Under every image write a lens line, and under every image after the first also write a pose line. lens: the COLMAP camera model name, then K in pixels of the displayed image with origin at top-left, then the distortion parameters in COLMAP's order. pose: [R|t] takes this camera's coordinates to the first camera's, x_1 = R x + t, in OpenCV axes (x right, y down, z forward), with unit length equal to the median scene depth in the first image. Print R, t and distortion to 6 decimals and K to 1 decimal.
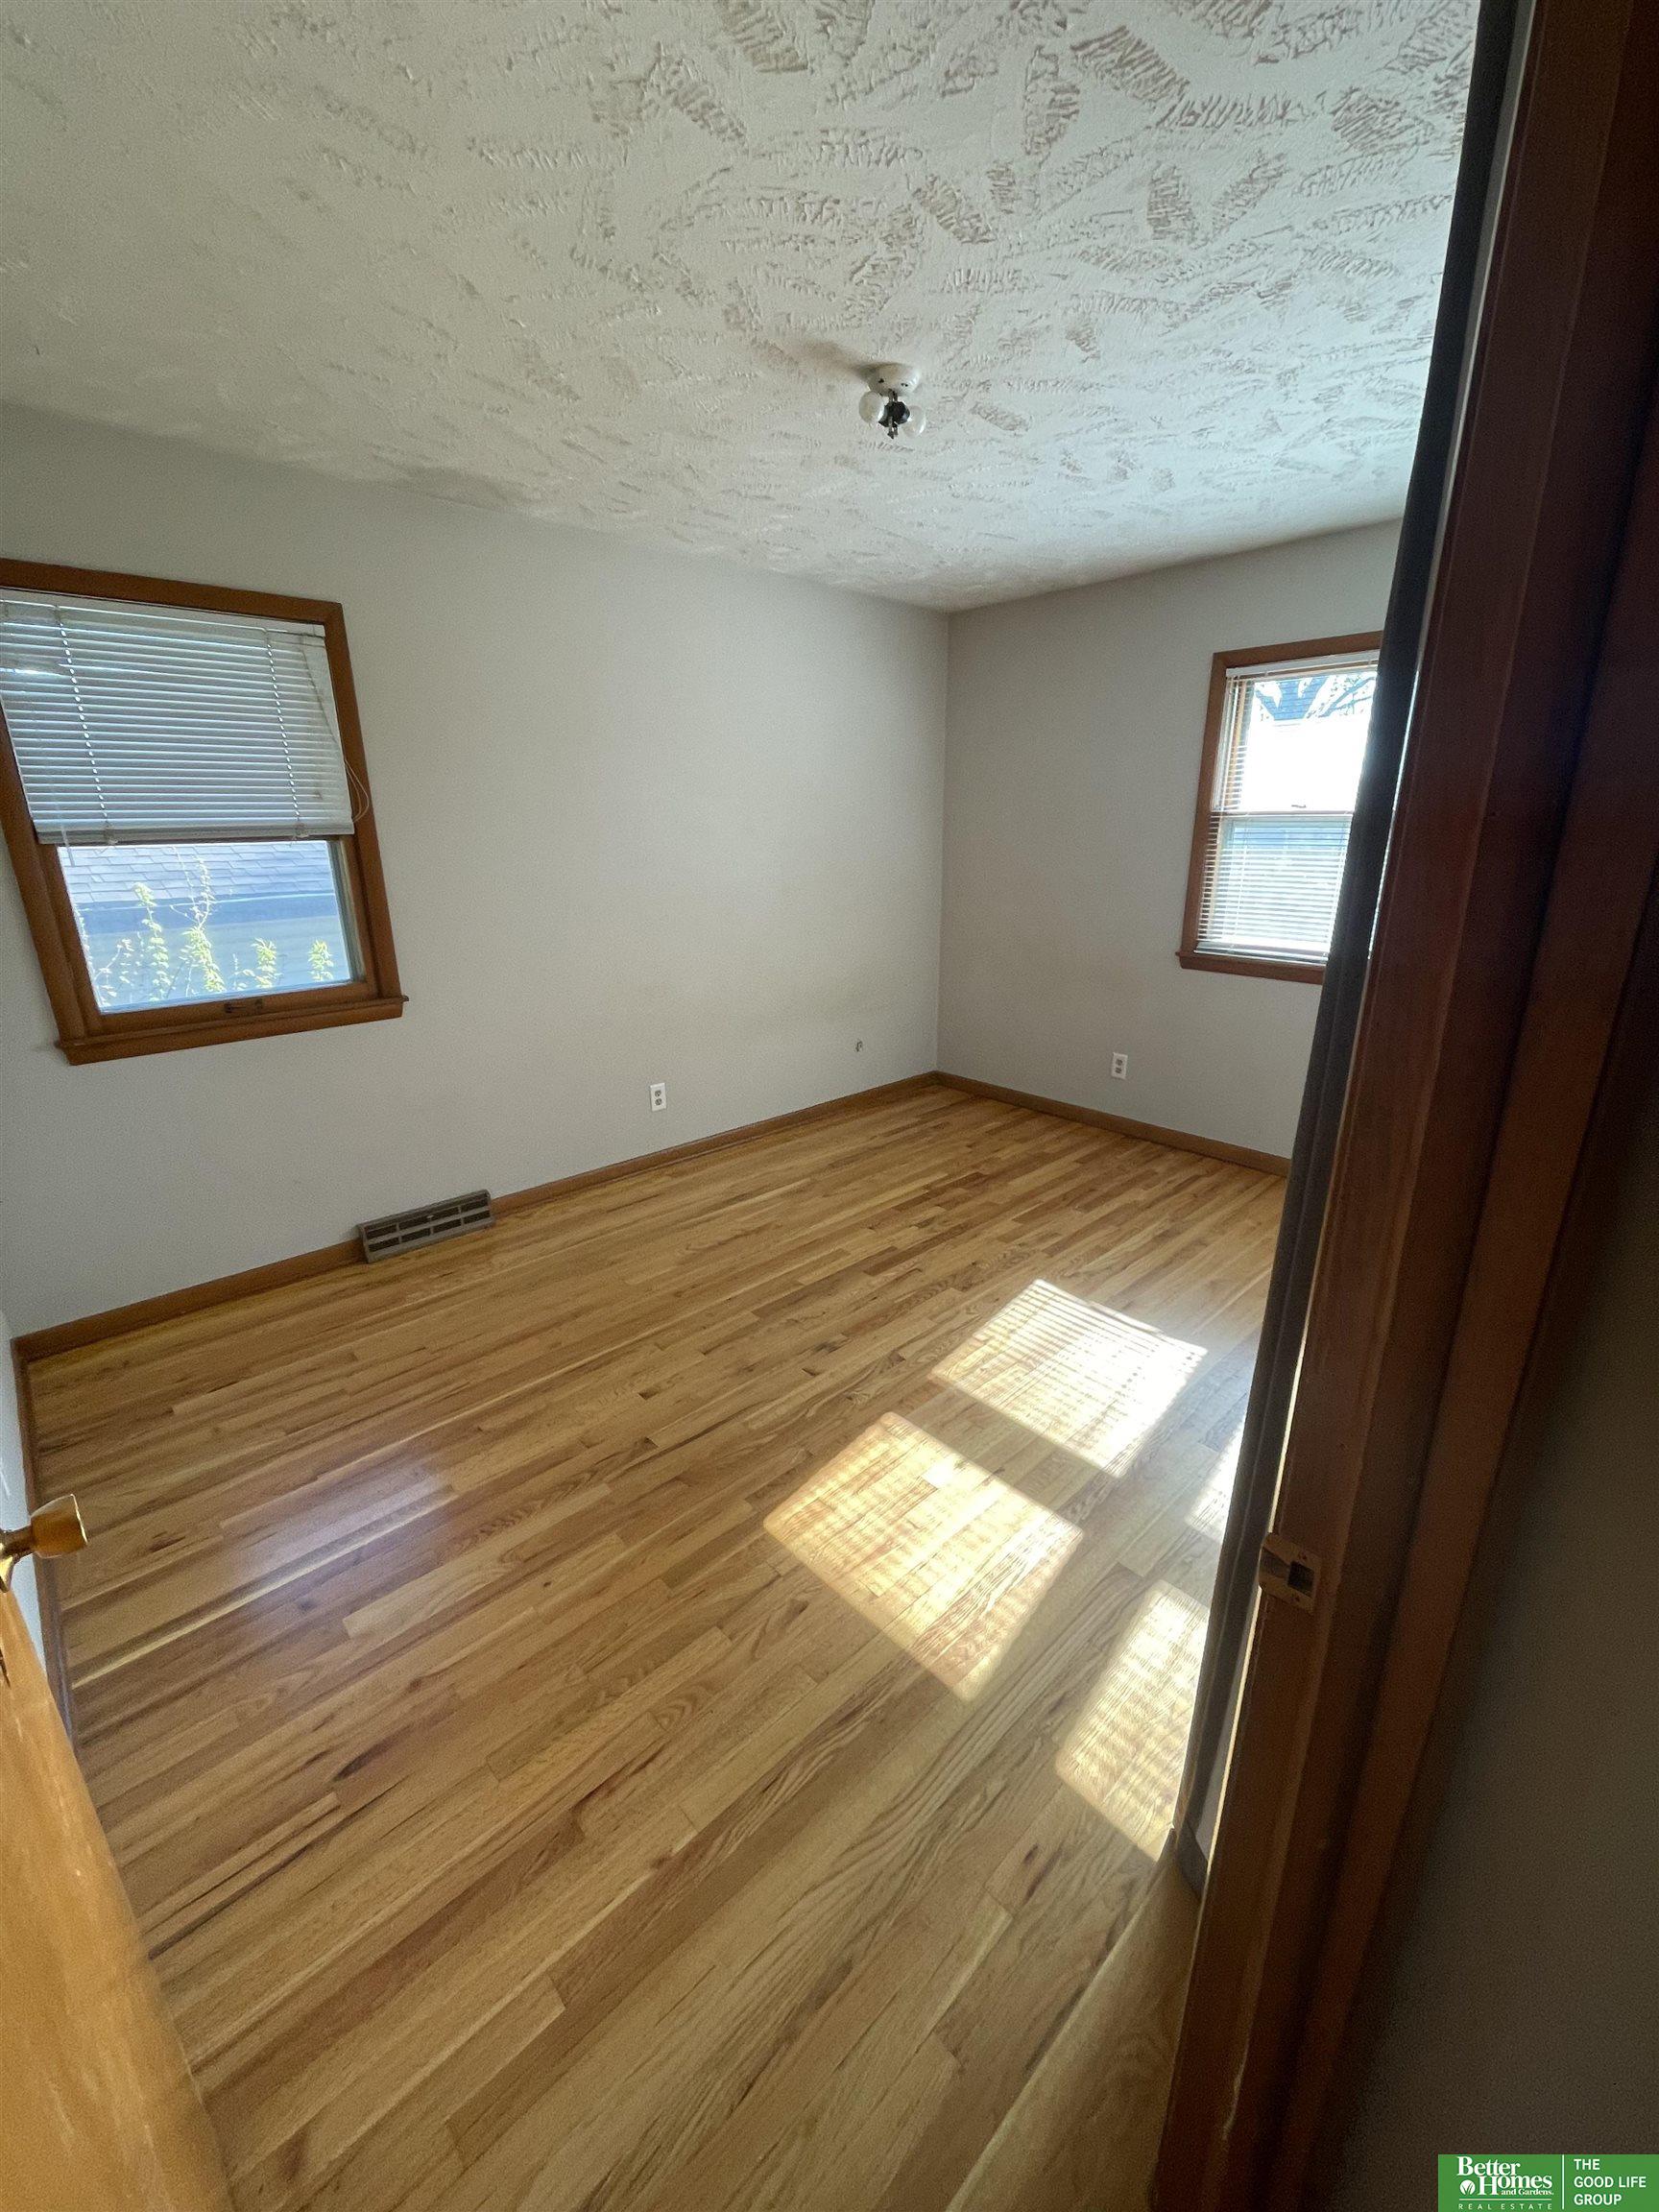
lens RADIAL K [[892.7, 0, 829.5], [0, 892.7, 1102.8], [0, 0, 1]] dist [-0.001283, -0.000370]
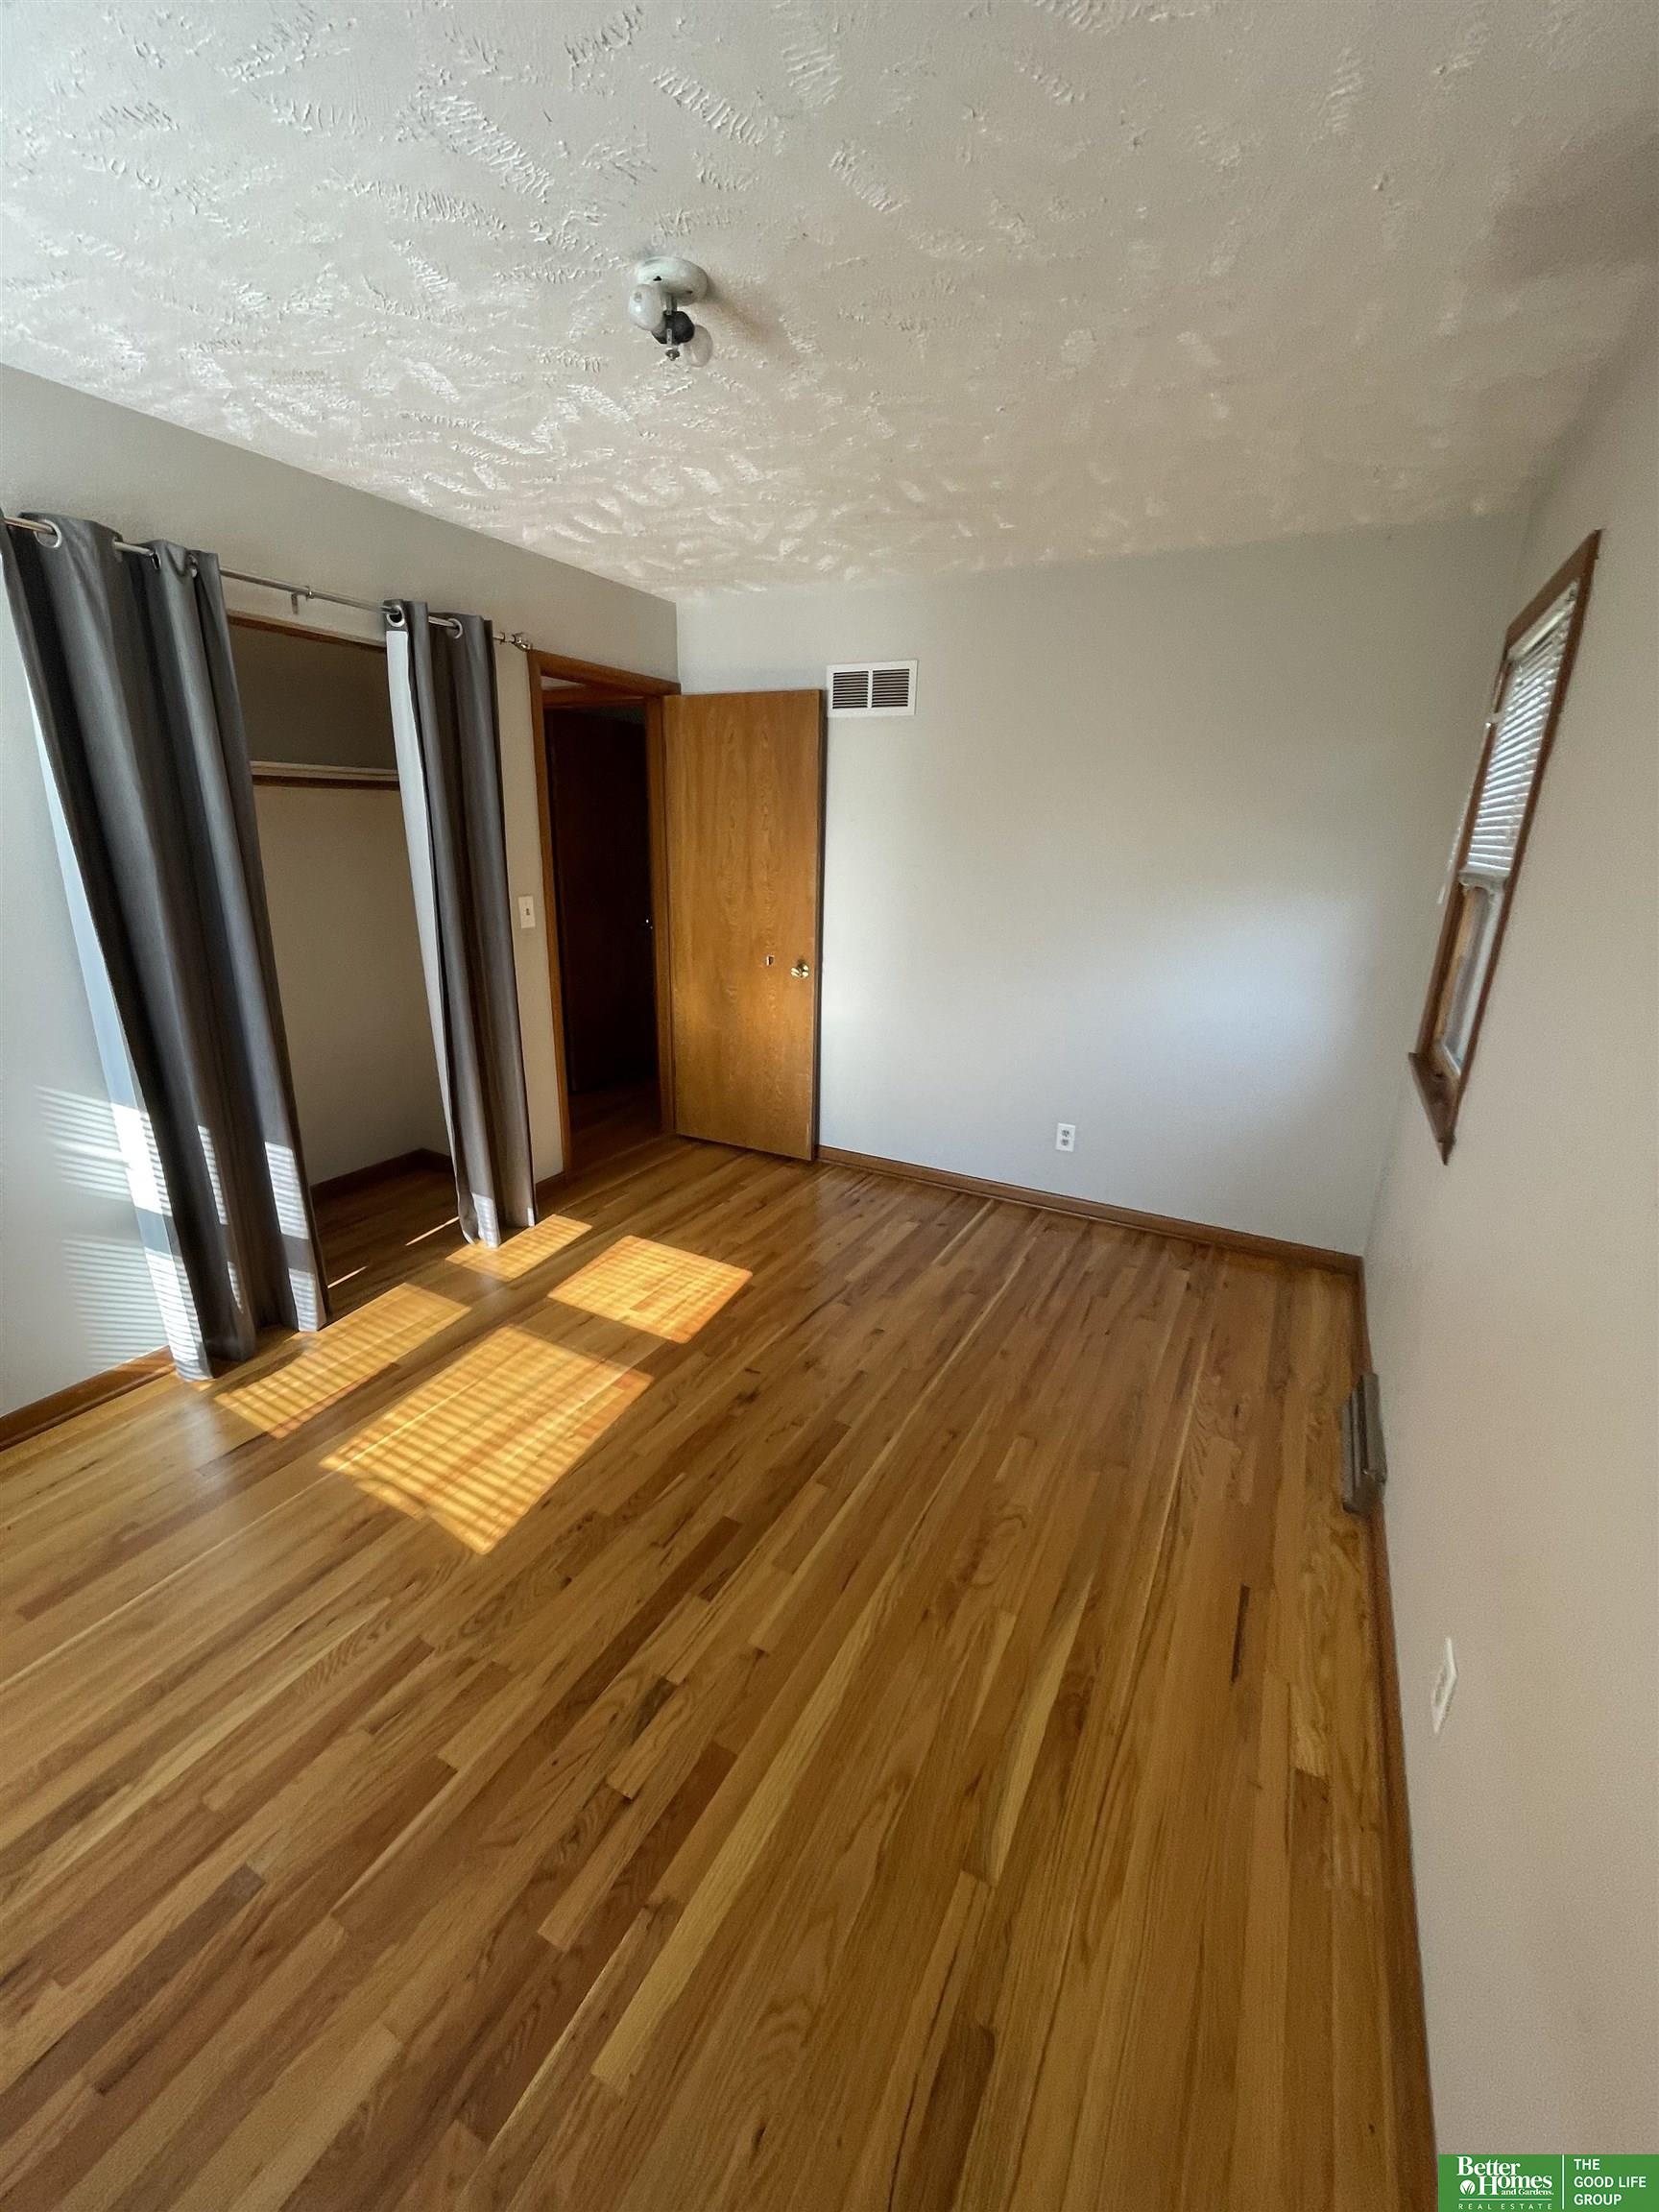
lens RADIAL K [[892.7, 0, 826.1], [0, 892.7, 1109.7], [0, 0, 1]] dist [-0.001283, -0.000370]
pose [[-0.948127, 0.082358, -0.307038, 0.160613], [-0.112241, 0.816919, 0.565725, -0.461988], [0.297417, 0.570841, -0.765299, 1.380897]]
